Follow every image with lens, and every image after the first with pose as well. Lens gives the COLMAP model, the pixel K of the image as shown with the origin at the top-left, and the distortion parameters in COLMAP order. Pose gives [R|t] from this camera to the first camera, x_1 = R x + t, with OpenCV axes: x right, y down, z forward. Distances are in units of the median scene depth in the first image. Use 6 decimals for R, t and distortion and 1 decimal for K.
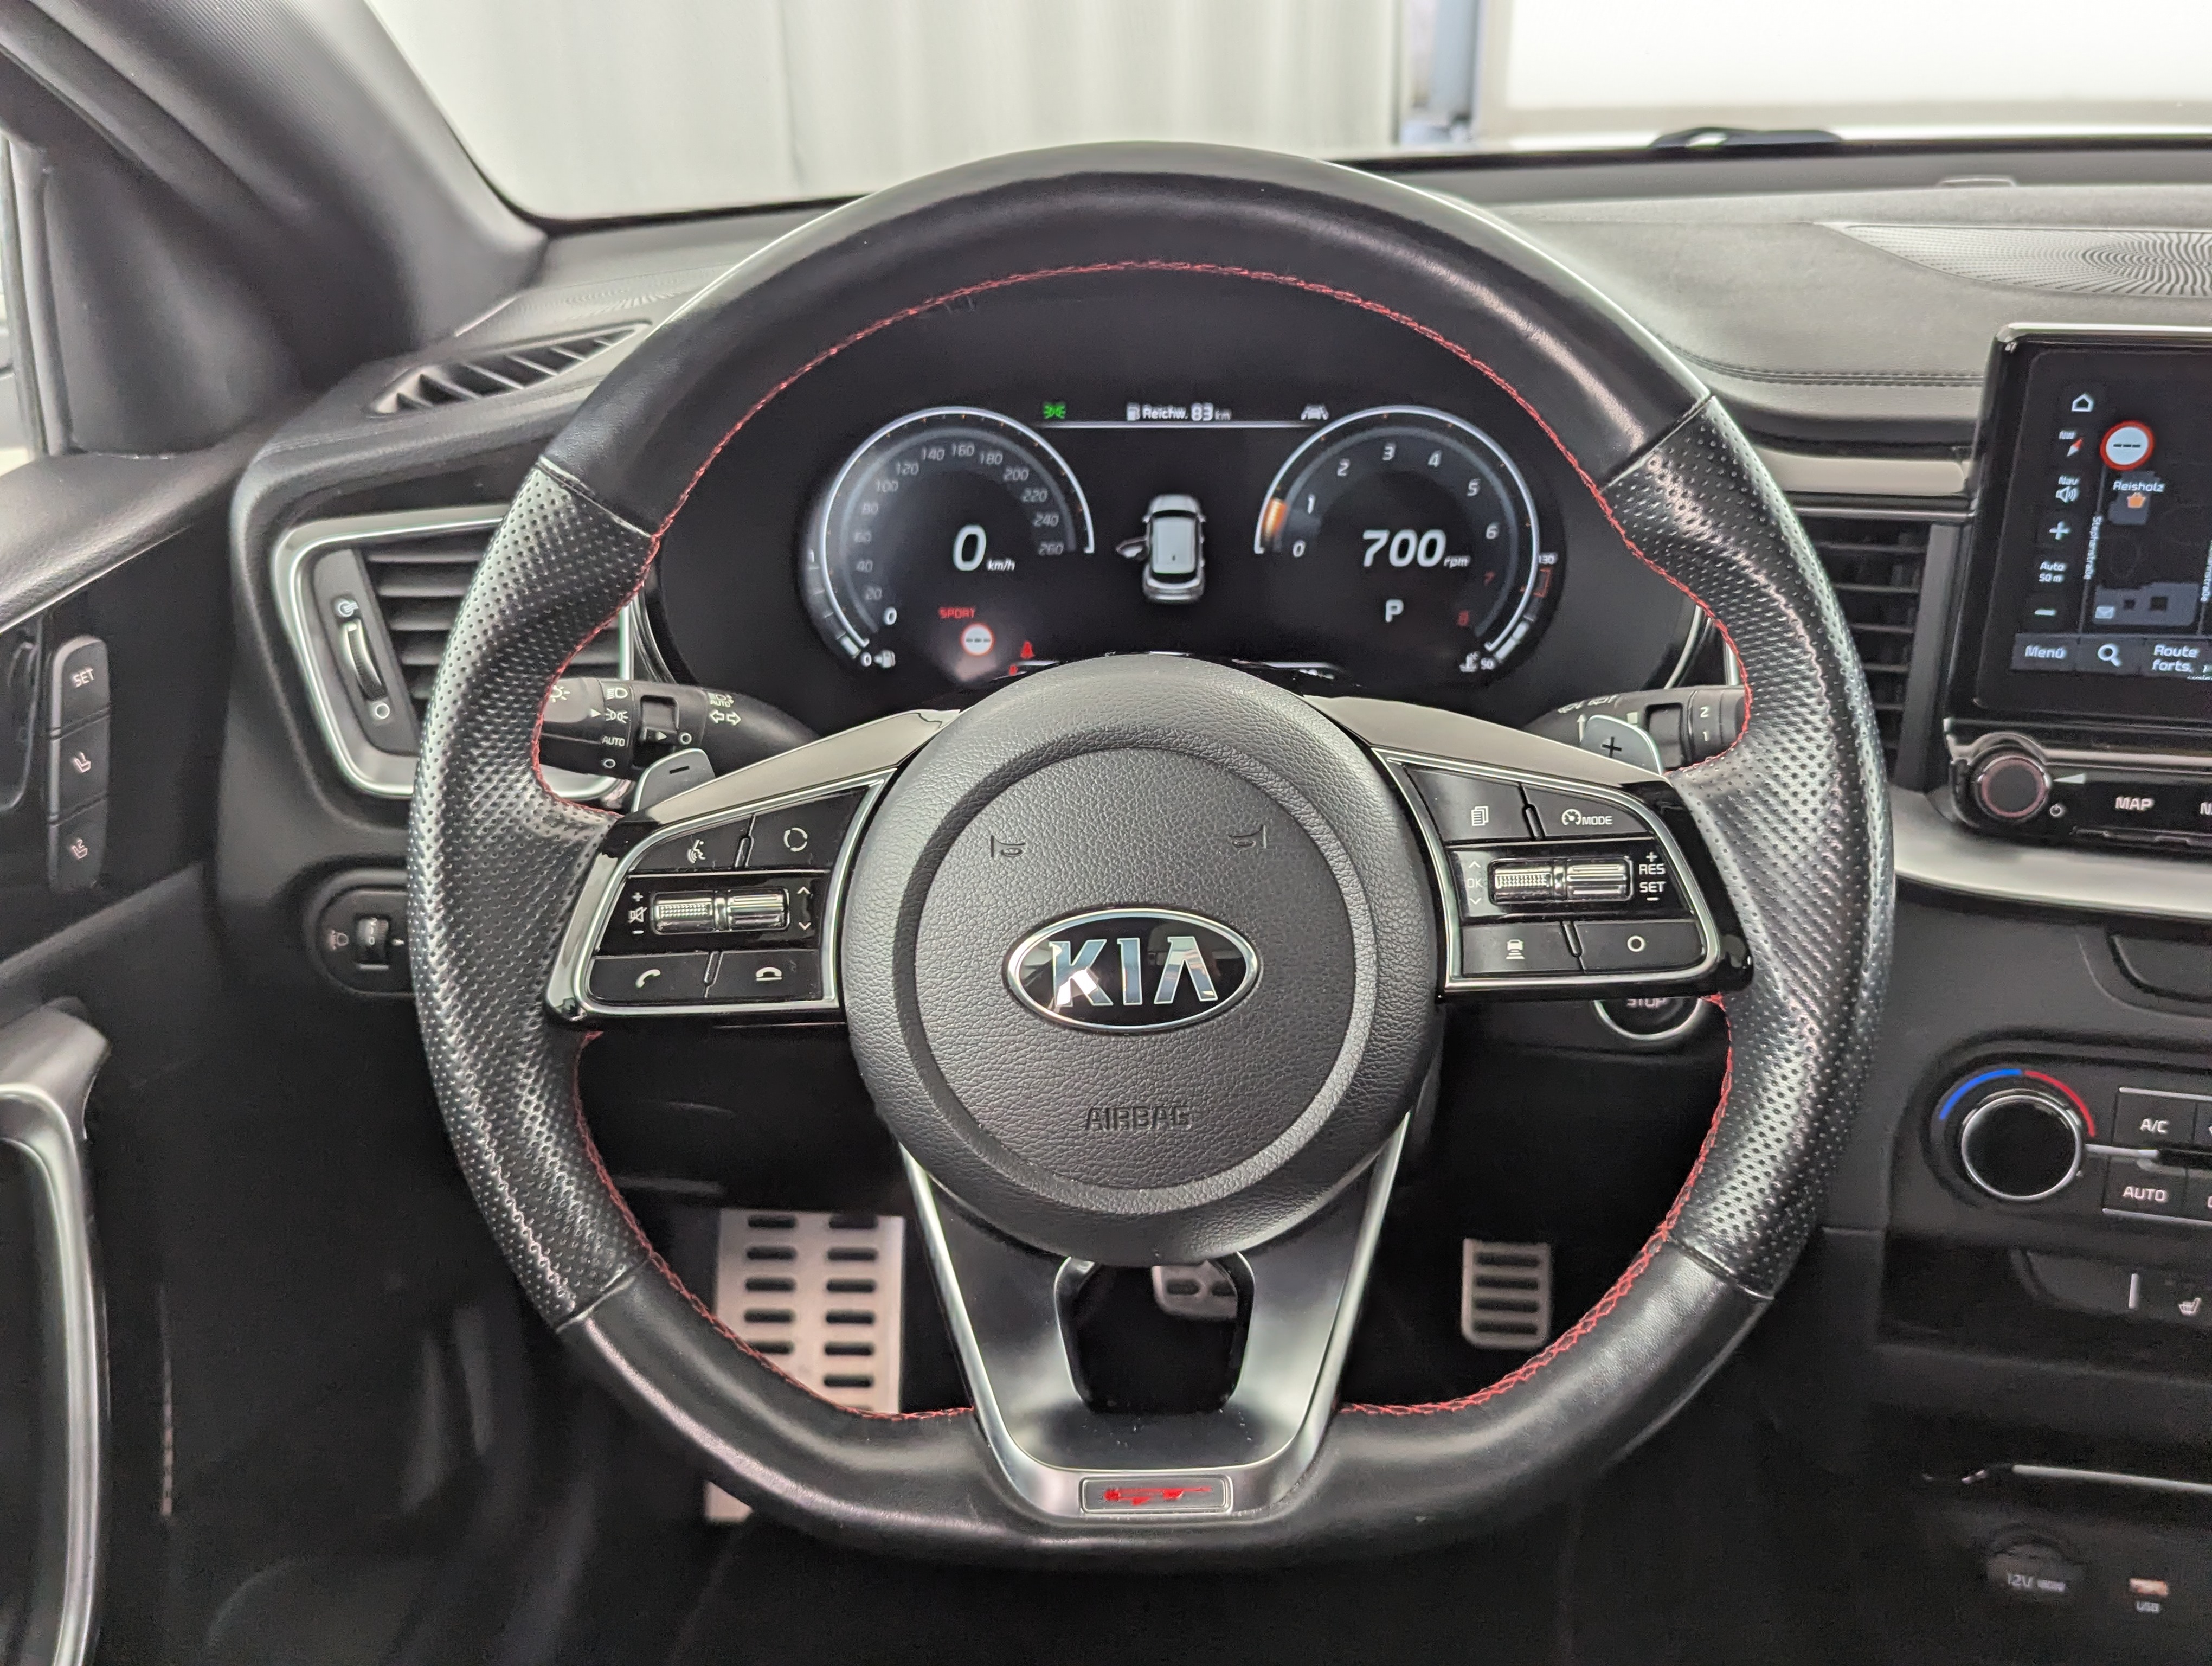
lens RADIAL K [[2110.4, 0, 1119.1], [0, 2110.4, 854.6], [0, 0, 1]] dist [0.052506, 0.000000]
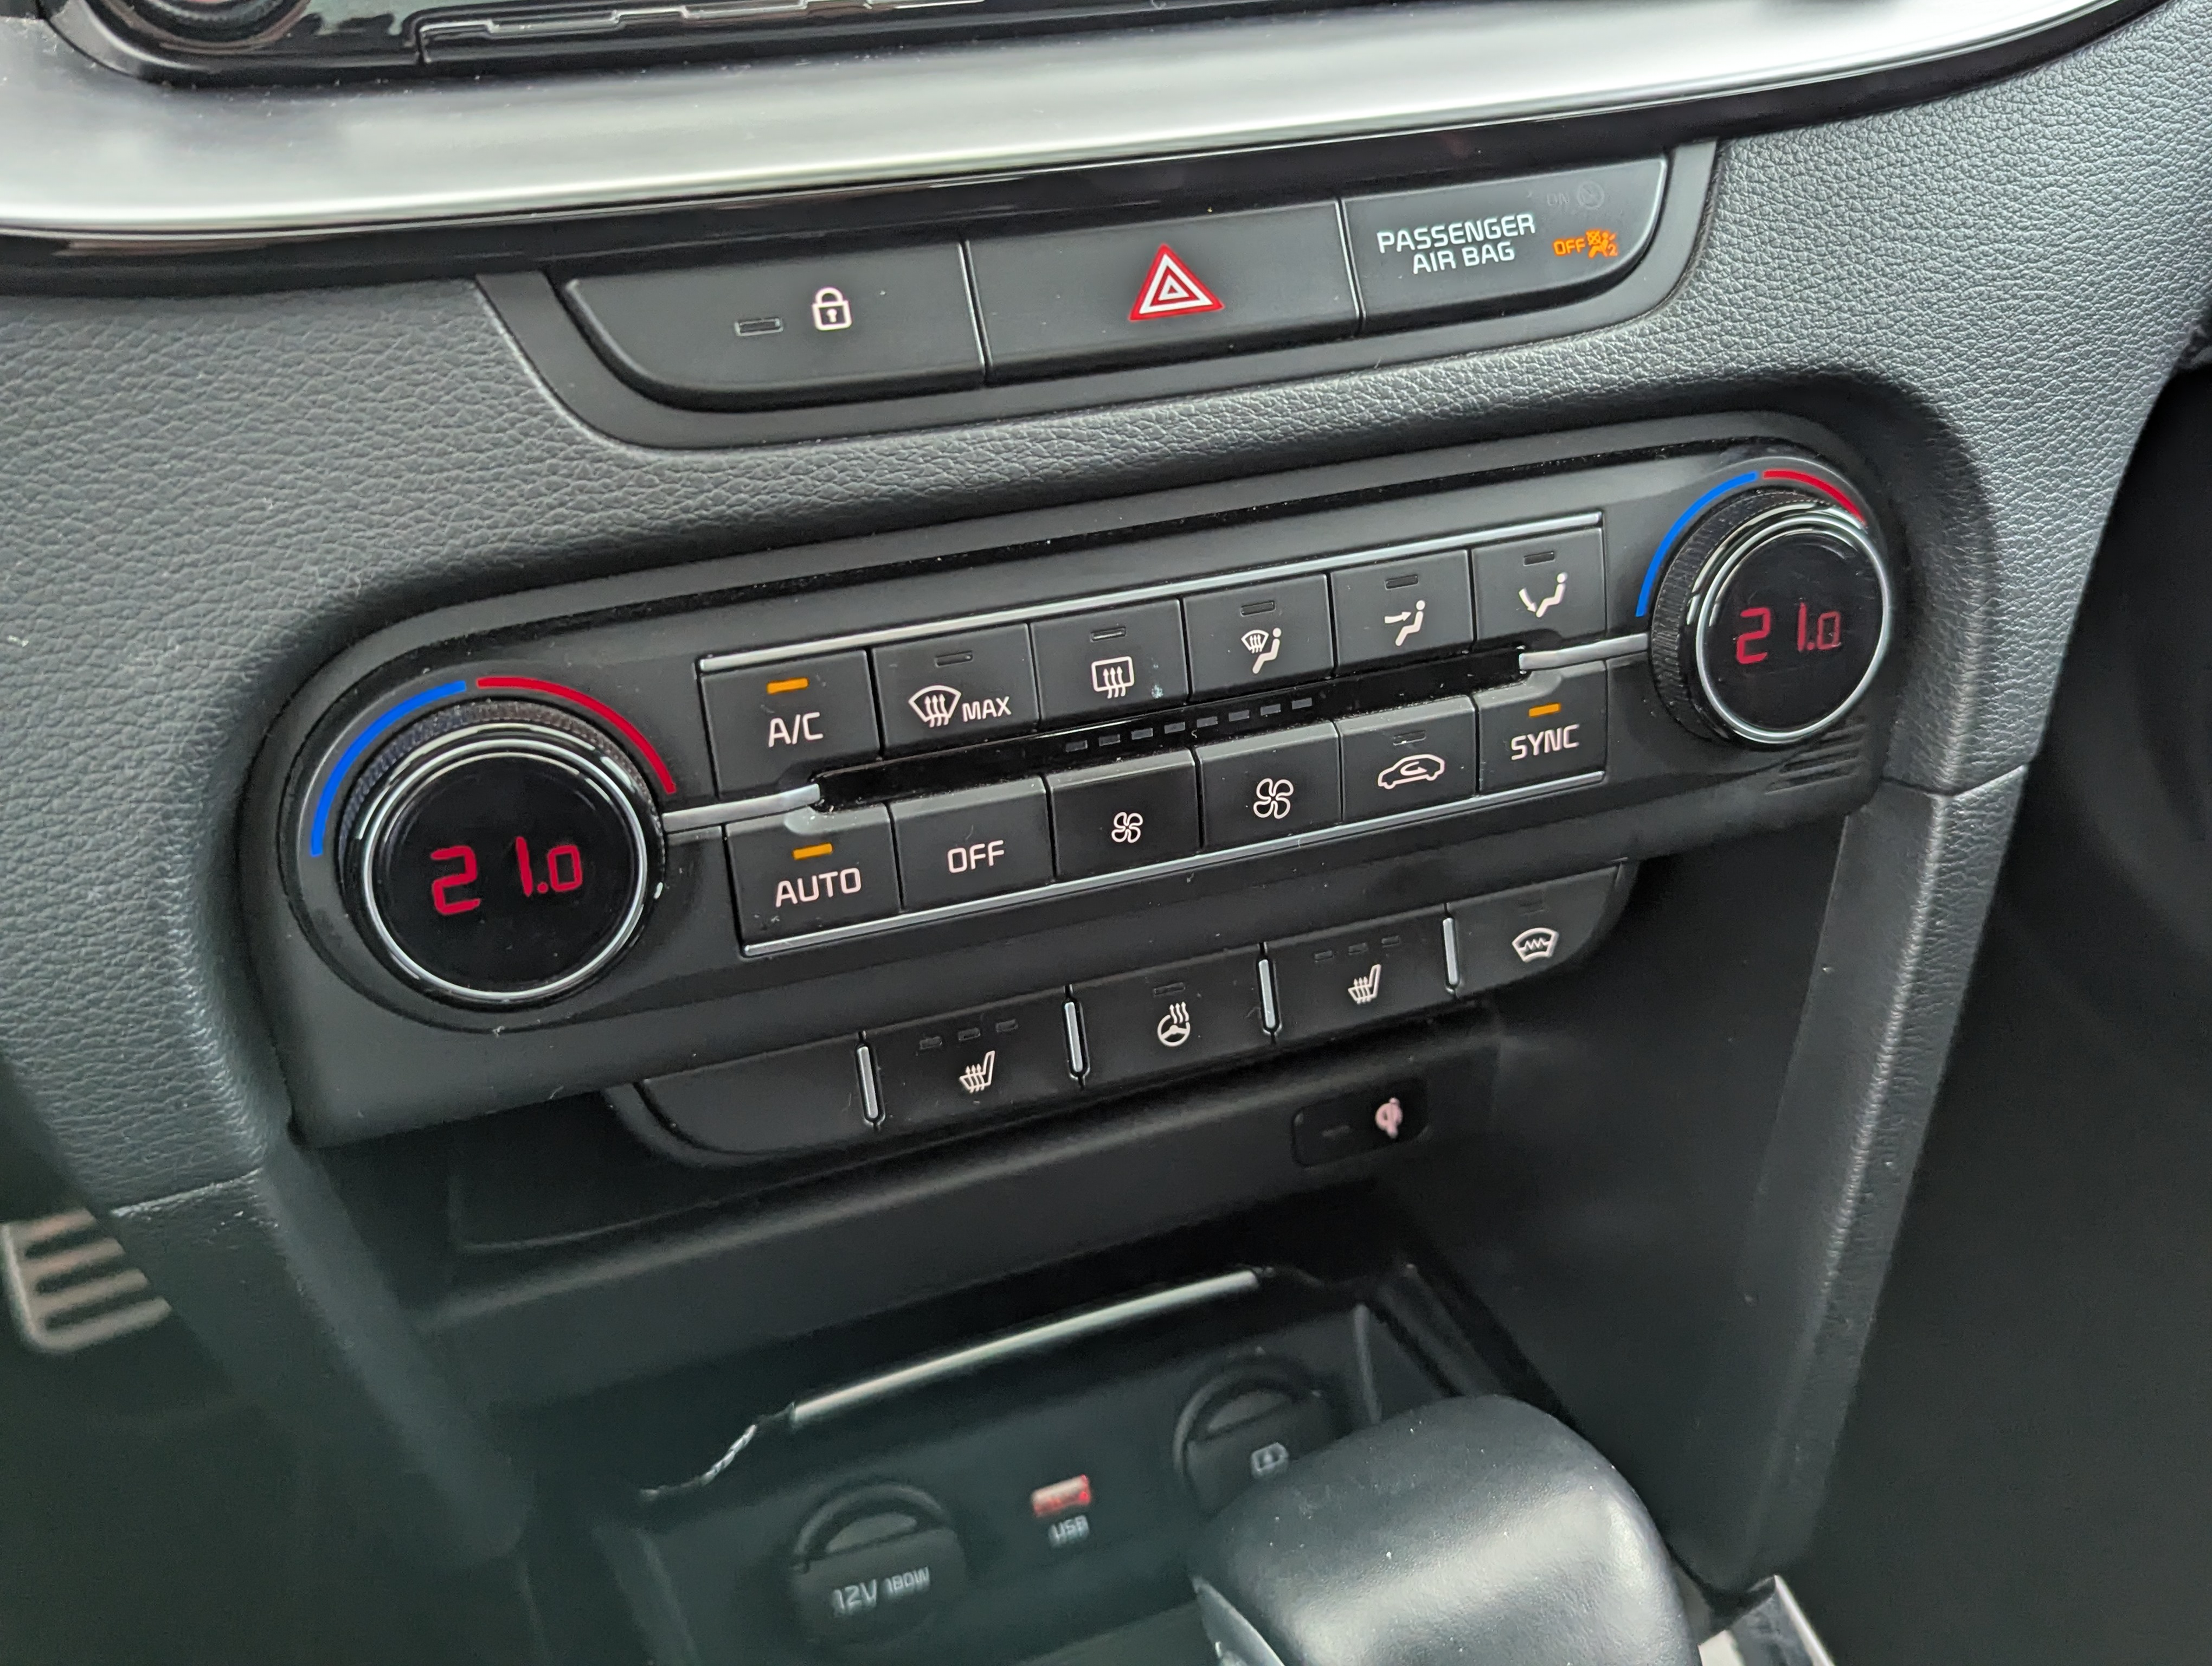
lens RADIAL K [[2110.4, 0, 1081.7], [0, 2110.4, 833.7], [0, 0, 1]] dist [0.052506, 0.000000]
pose [[0.860091, -0.284994, 0.423110, 0.348445], [0.226139, 0.956454, 0.184546, 0.081973], [-0.457279, -0.063045, 0.887086, 0.599193]]
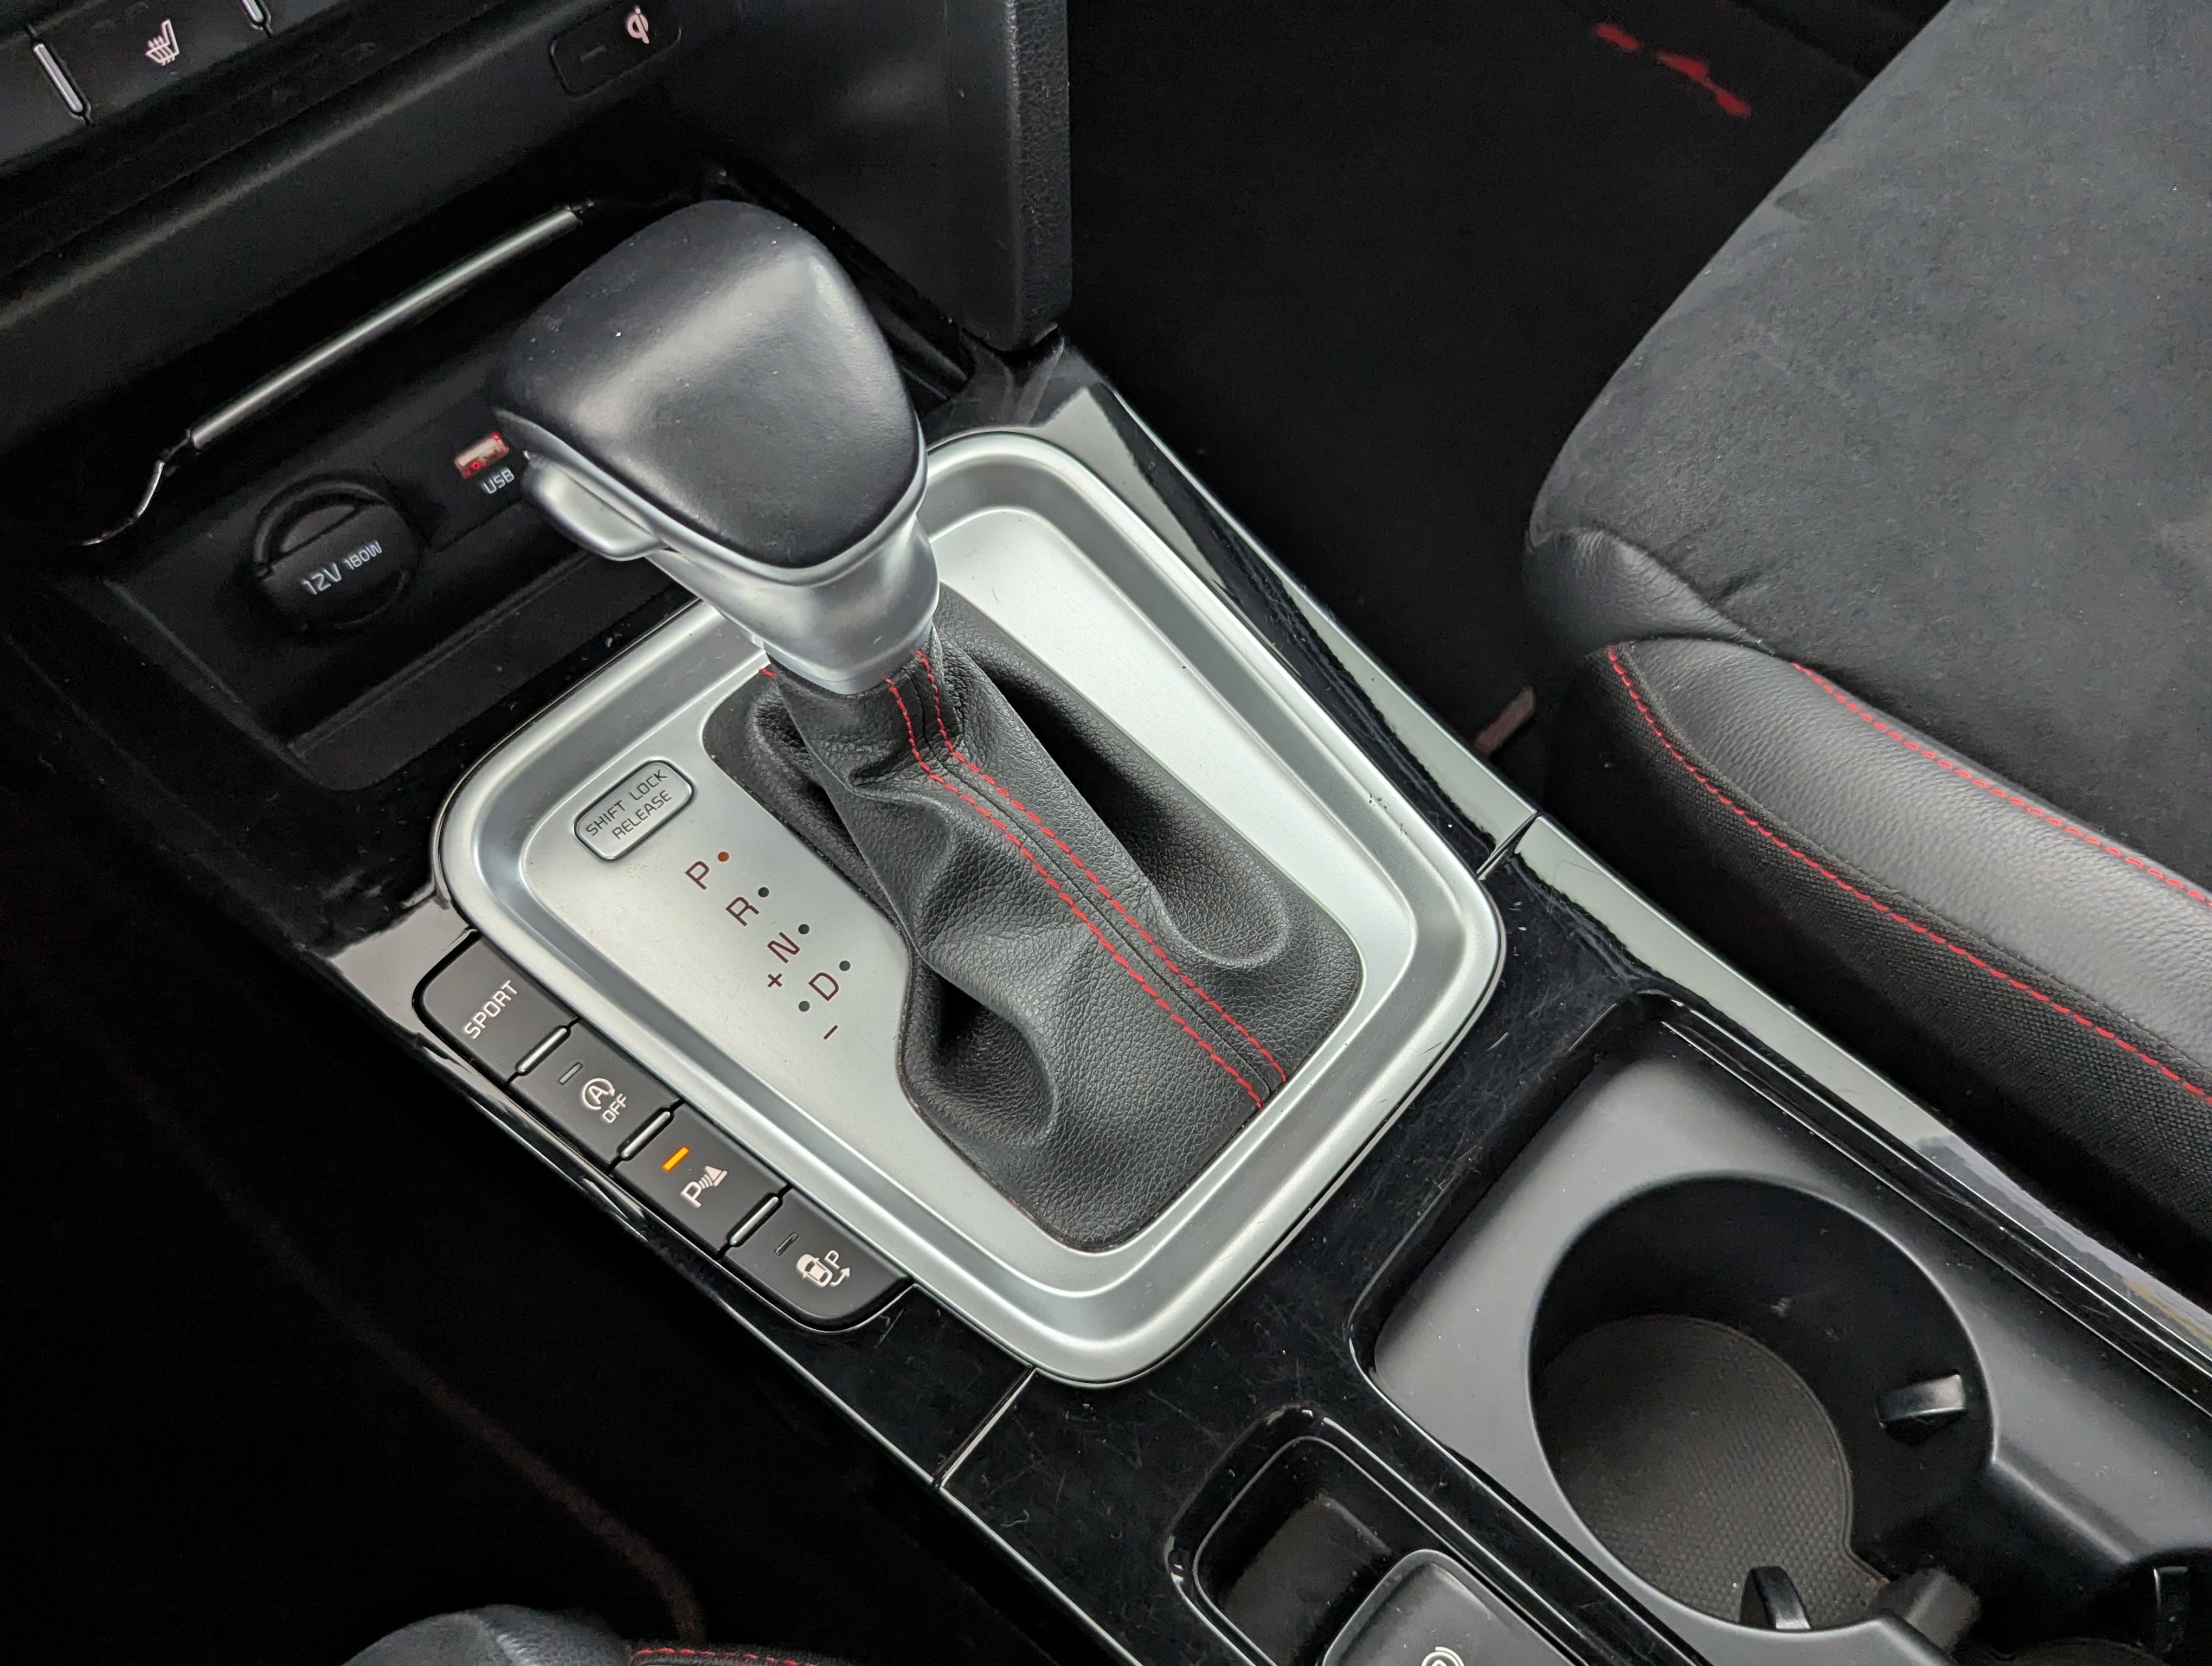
lens RADIAL K [[2110.4, 0, 1100.7], [0, 2110.4, 837.0], [0, 0, 1]] dist [0.052506, 0.000000]
pose [[0.638175, -0.682064, 0.357101, 0.342964], [0.396173, 0.688641, 0.607306, 0.123030], [-0.660137, -0.246094, 0.709688, 0.461427]]
